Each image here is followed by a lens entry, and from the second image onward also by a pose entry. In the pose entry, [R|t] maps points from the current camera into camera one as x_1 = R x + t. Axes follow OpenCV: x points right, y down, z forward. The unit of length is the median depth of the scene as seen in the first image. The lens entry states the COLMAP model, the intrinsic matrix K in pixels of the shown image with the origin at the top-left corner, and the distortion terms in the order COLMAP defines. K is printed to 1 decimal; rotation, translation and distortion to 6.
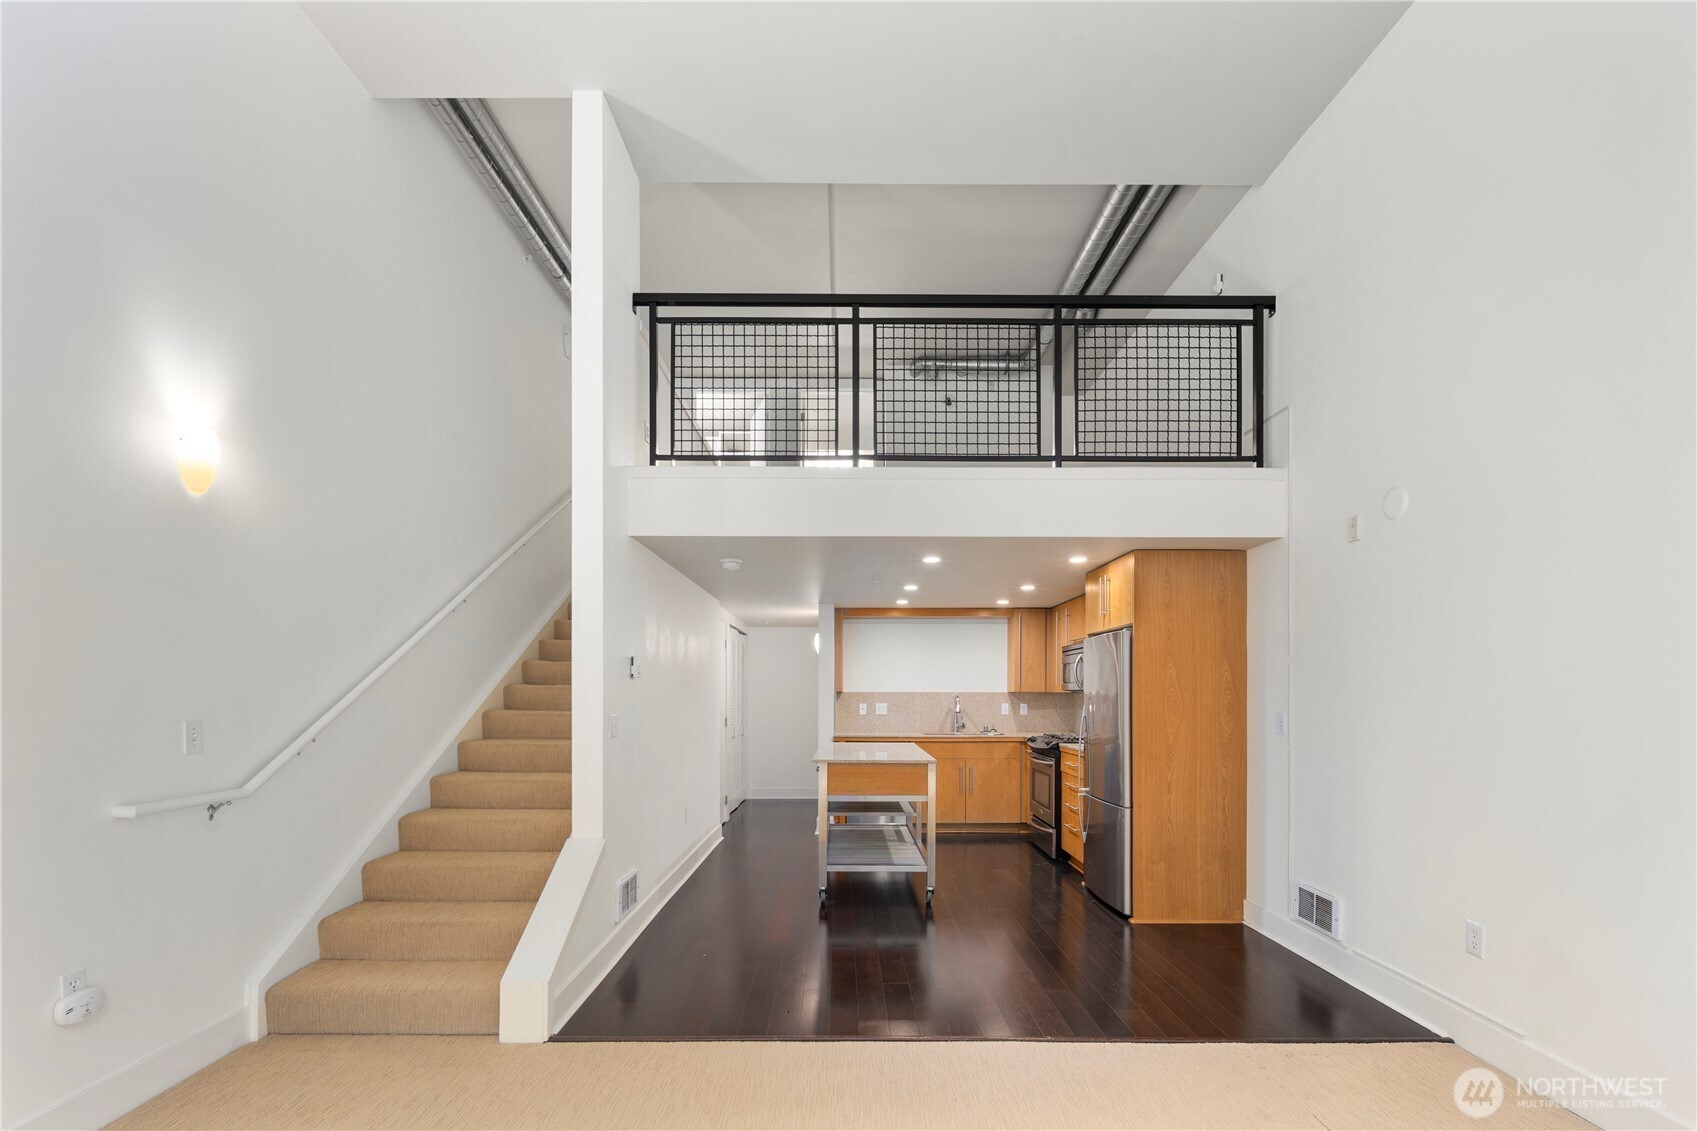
lens RADIAL K [[741.5, 0, 843.9], [0, 741.5, 694.2], [0, 0, 1]] dist [0.000369, -0.000841]
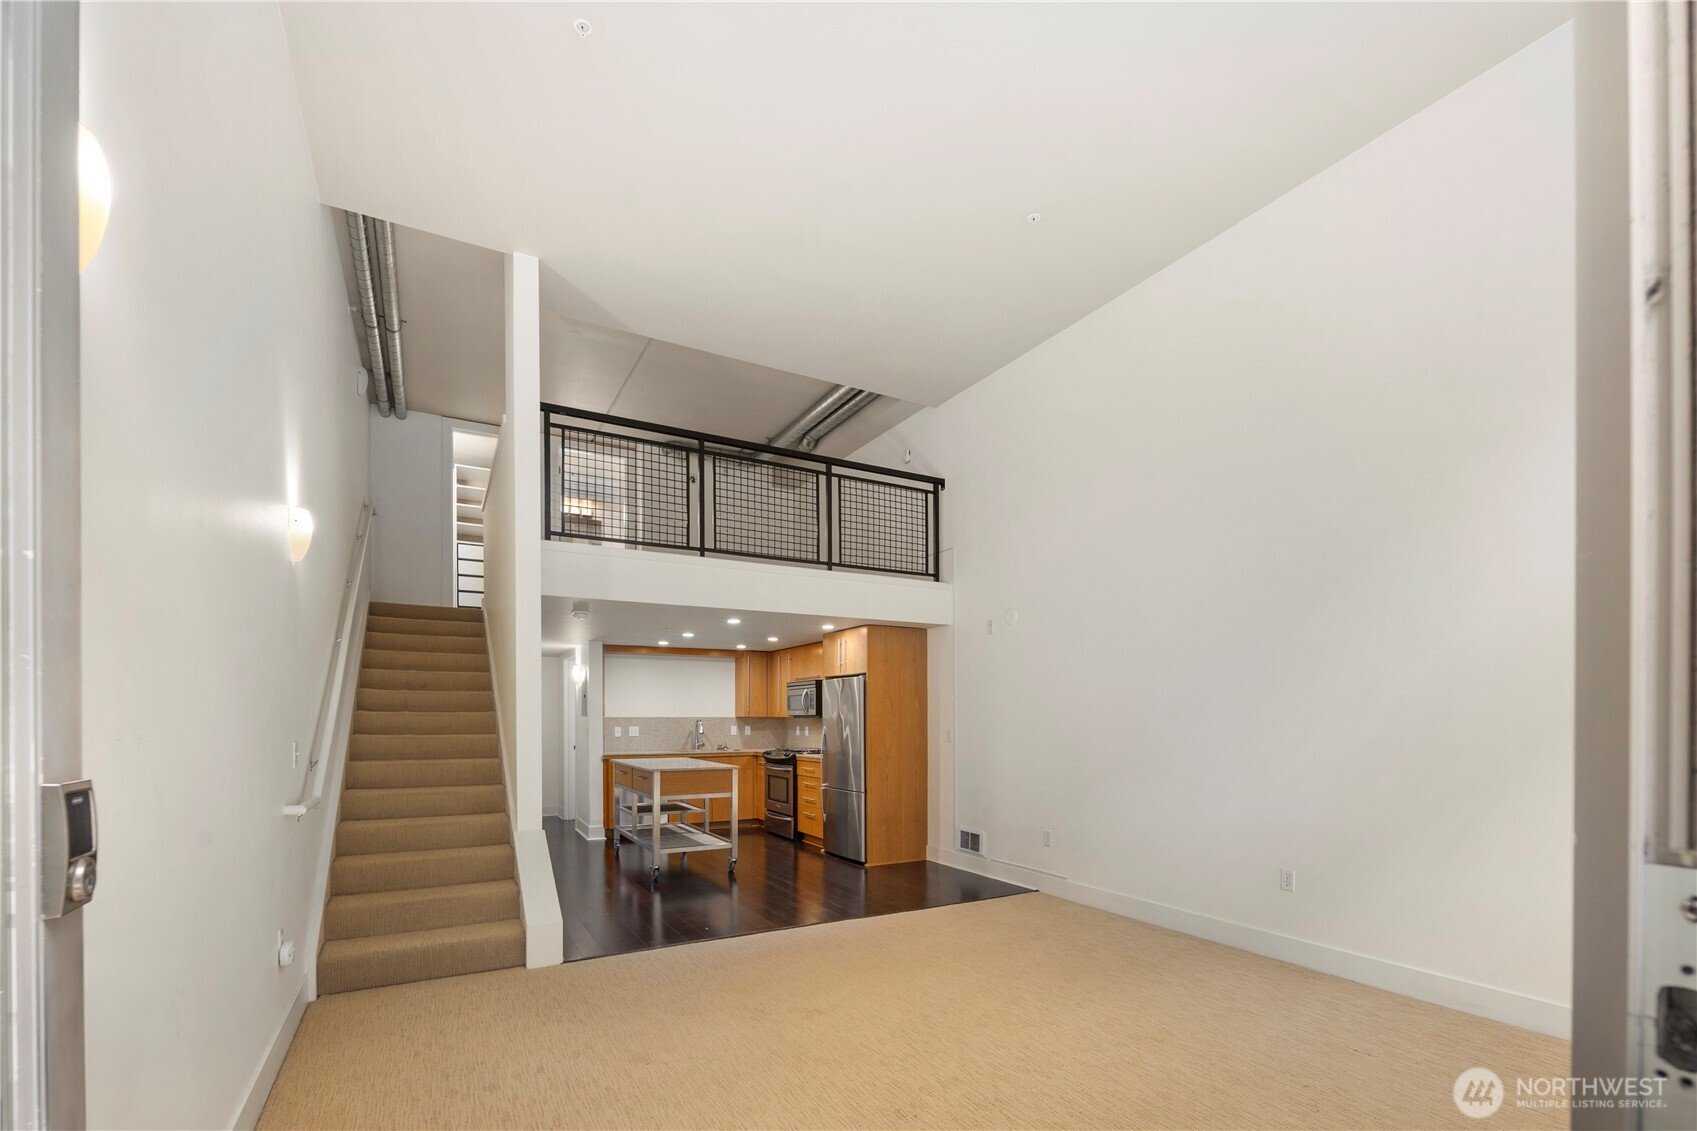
lens RADIAL K [[747.6, 0, 839.9], [0, 747.6, 720.5], [0, 0, 1]] dist [-0.000296, -0.000118]
pose [[0.877313, -0.004509, 0.479897, -0.368109], [0.003263, 0.999989, 0.003431, -0.000814], [-0.479907, -0.001444, 0.877318, -0.306462]]
